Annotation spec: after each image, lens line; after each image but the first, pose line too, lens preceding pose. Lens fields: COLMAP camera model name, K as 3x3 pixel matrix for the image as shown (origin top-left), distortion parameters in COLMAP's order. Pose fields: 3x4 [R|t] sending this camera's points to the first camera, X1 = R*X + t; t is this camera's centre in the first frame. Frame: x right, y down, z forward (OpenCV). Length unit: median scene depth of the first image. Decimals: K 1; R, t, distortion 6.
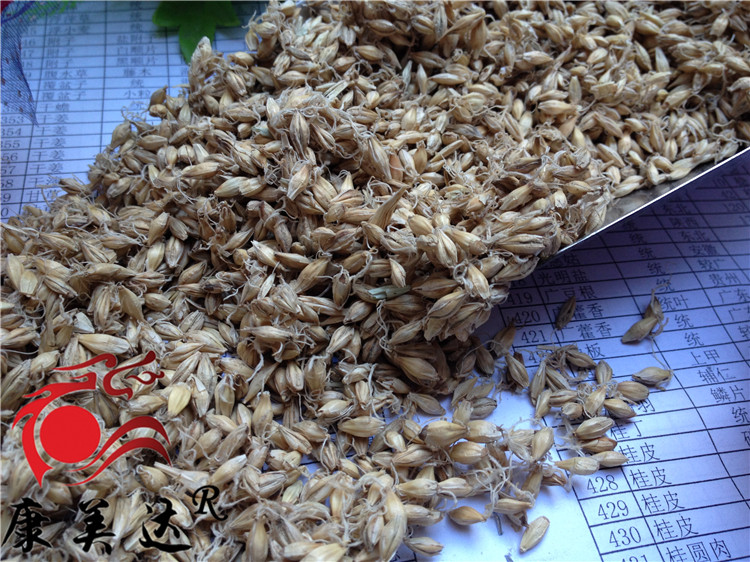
lens RADIAL K [[729.6, 0, 375.1], [0, 729.6, 276.9], [0, 0, 1]] dist [0.131717, -0.347153]
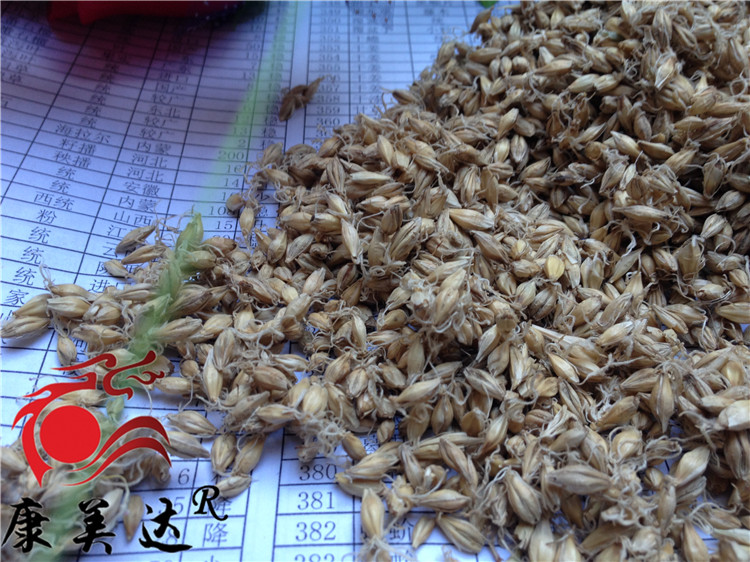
lens RADIAL K [[735.5, 0, 373.6], [0, 735.5, 278.3], [0, 0, 1]] dist [0.136718, -0.378283]
pose [[0.981574, 0.062319, -0.180635, -0.283958], [-0.069851, 0.996921, -0.035635, 0.203825], [0.177858, 0.047596, 0.982904, -0.041324]]
